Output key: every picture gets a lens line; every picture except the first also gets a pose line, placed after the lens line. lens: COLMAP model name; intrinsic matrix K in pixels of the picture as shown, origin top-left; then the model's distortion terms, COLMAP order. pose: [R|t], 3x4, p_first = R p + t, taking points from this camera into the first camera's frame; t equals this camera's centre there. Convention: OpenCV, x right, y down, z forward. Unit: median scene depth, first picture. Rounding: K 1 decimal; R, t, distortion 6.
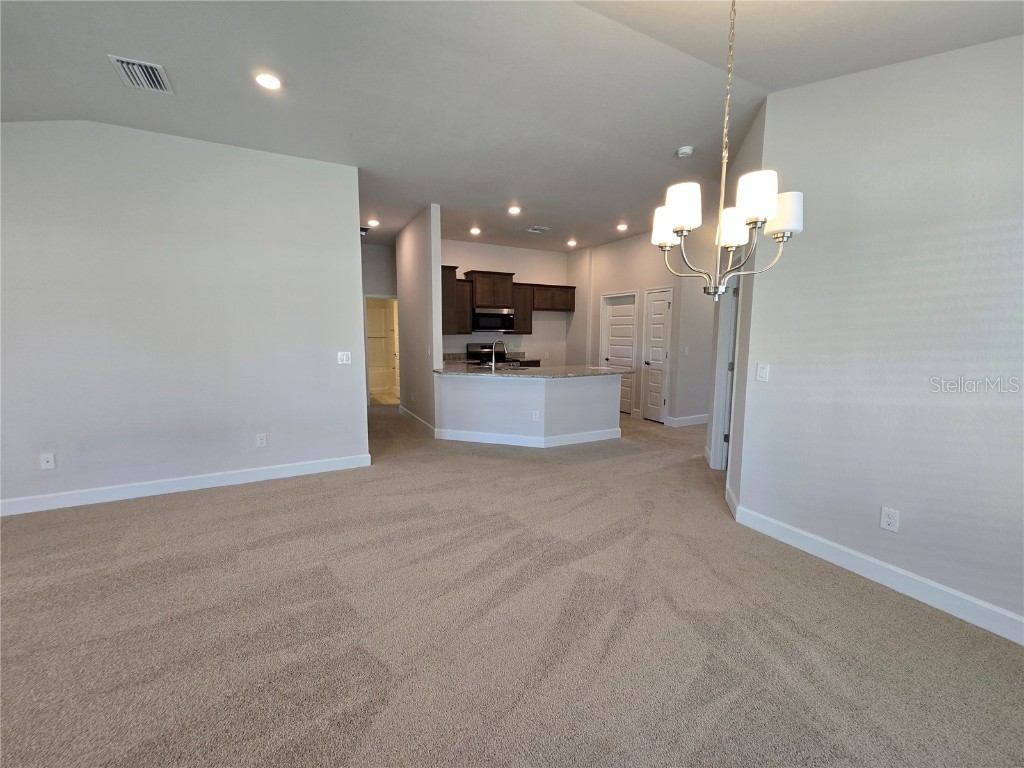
lens RADIAL K [[424.4, 0, 514.2], [0, 424.4, 387.1], [0, 0, 1]] dist [-0.001434, 0.001106]
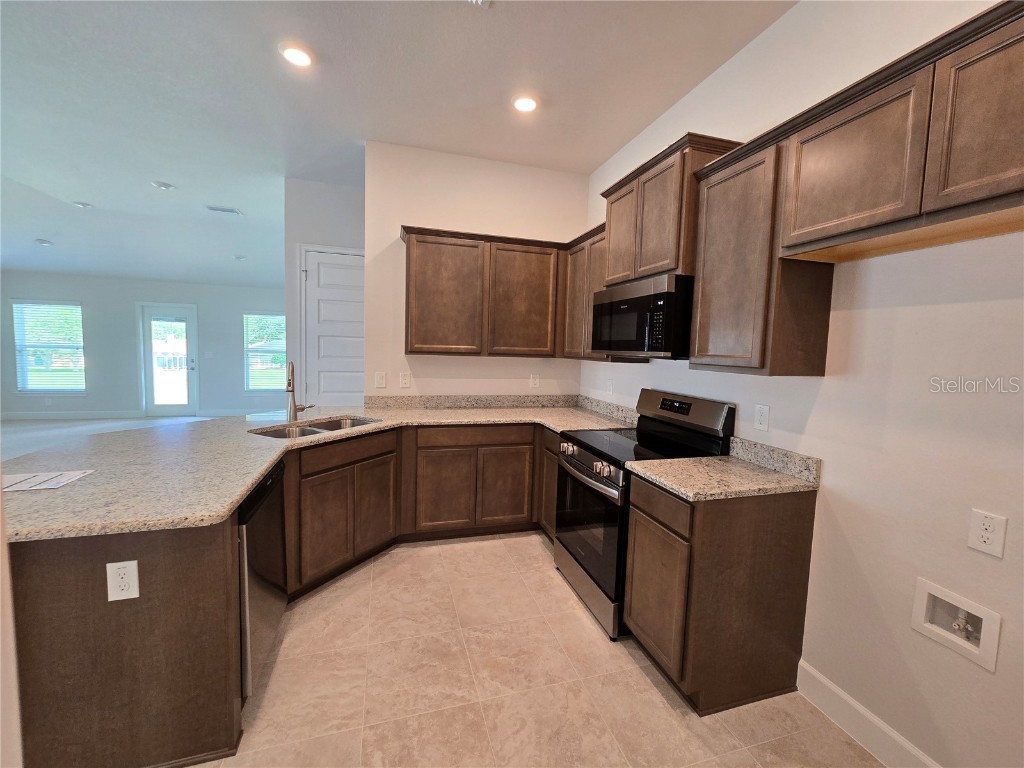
lens RADIAL K [[424.4, 0, 511.6], [0, 424.4, 379.3], [0, 0, 1]] dist [-0.001434, 0.001106]
pose [[-0.201497, 0.059661, -0.977670, 0.282786], [-0.162758, 0.982227, 0.093484, -0.126206], [0.965872, 0.177961, -0.188206, 0.956315]]
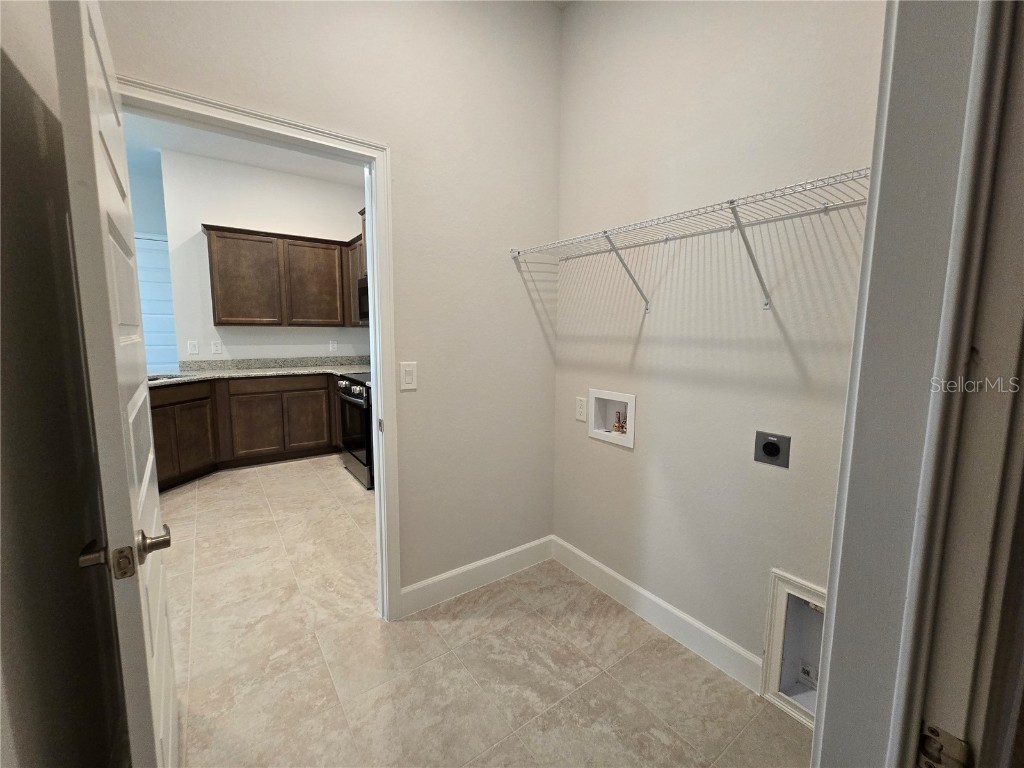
lens RADIAL K [[424.4, 0, 512.9], [0, 424.4, 381.6], [0, 0, 1]] dist [-0.001434, 0.001106]
pose [[0.133072, 0.109211, -0.985071, 0.463866], [-0.137907, 0.986282, 0.090715, -0.125226], [0.981465, 0.123777, 0.146308, 1.063701]]
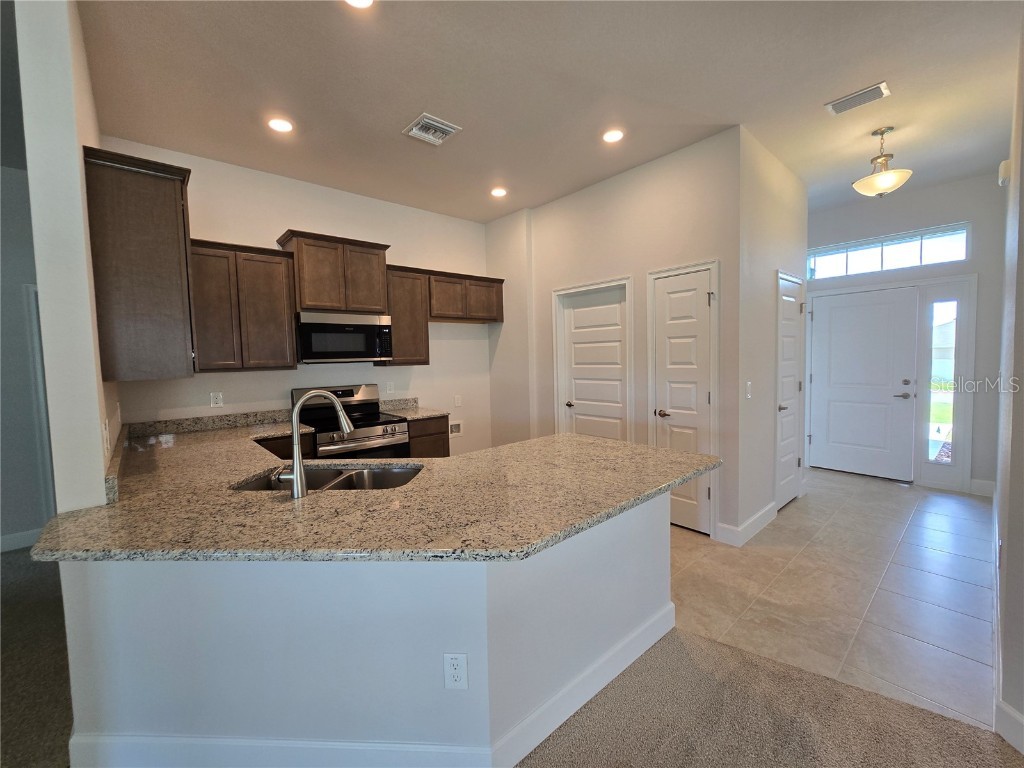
lens RADIAL K [[424.4, 0, 515.9], [0, 424.4, 378.5], [0, 0, 1]] dist [-0.001434, 0.001106]
pose [[0.971180, -0.041794, 0.234656, 0.022073], [0.060274, 0.995571, -0.072142, -0.065067], [-0.230601, 0.084206, 0.969398, 0.483947]]
